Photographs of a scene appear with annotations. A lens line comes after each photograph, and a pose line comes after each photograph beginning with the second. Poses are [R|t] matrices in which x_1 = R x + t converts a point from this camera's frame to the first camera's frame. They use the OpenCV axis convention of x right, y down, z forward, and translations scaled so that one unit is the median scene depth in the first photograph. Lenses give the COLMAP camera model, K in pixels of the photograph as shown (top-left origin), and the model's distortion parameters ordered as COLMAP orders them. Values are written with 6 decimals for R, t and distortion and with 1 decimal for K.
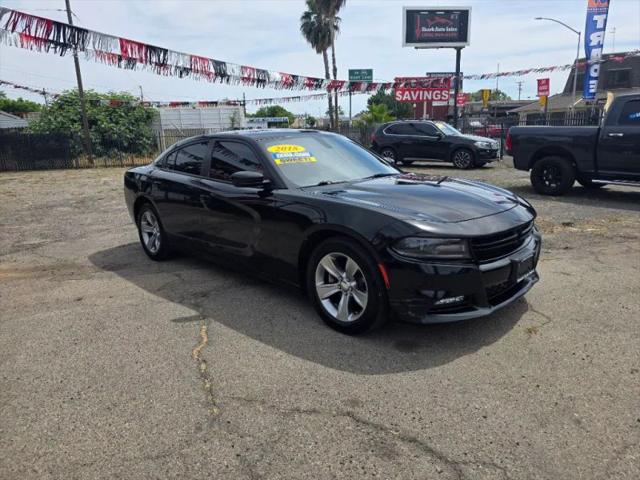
lens RADIAL K [[420.0, 0, 317.9], [0, 420.0, 240.3], [0, 0, 1]] dist [0.049041, -0.033619]
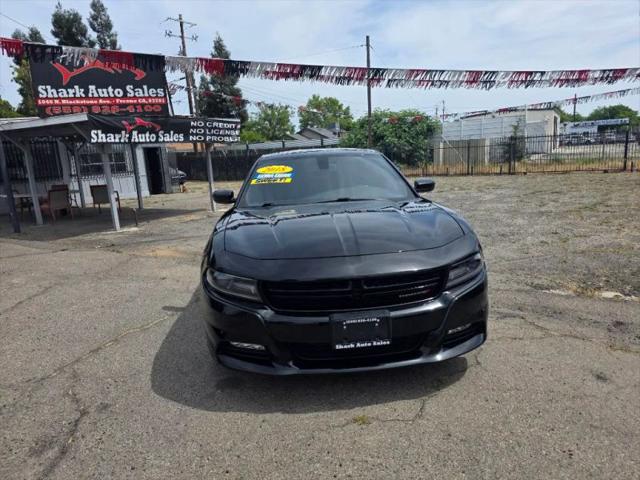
lens RADIAL K [[420.0, 0, 324.3], [0, 420.0, 237.4], [0, 0, 1]] dist [0.049041, -0.033619]
pose [[0.767116, 0.111802, -0.631691, 0.107855], [-0.129189, 0.991446, 0.018589, -0.013473], [0.628366, 0.067347, 0.774997, 0.043845]]
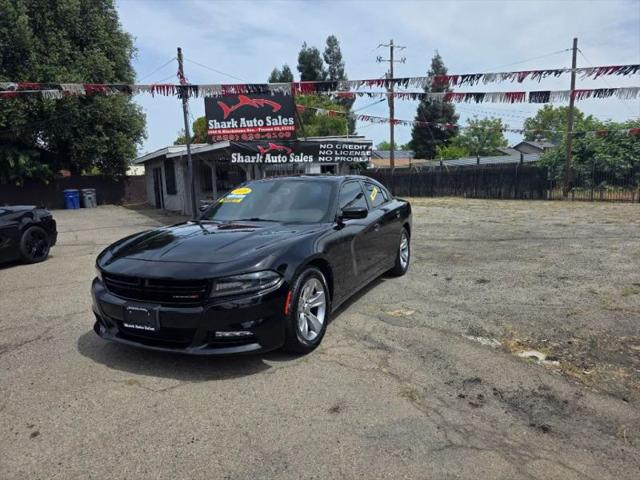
lens RADIAL K [[420.0, 0, 326.5], [0, 420.0, 245.2], [0, 0, 1]] dist [0.049041, -0.033619]
pose [[0.363675, 0.163148, -0.917128, 0.187530], [-0.213759, 0.972887, 0.088303, -0.035288], [0.906668, 0.163931, 0.388689, 0.118786]]
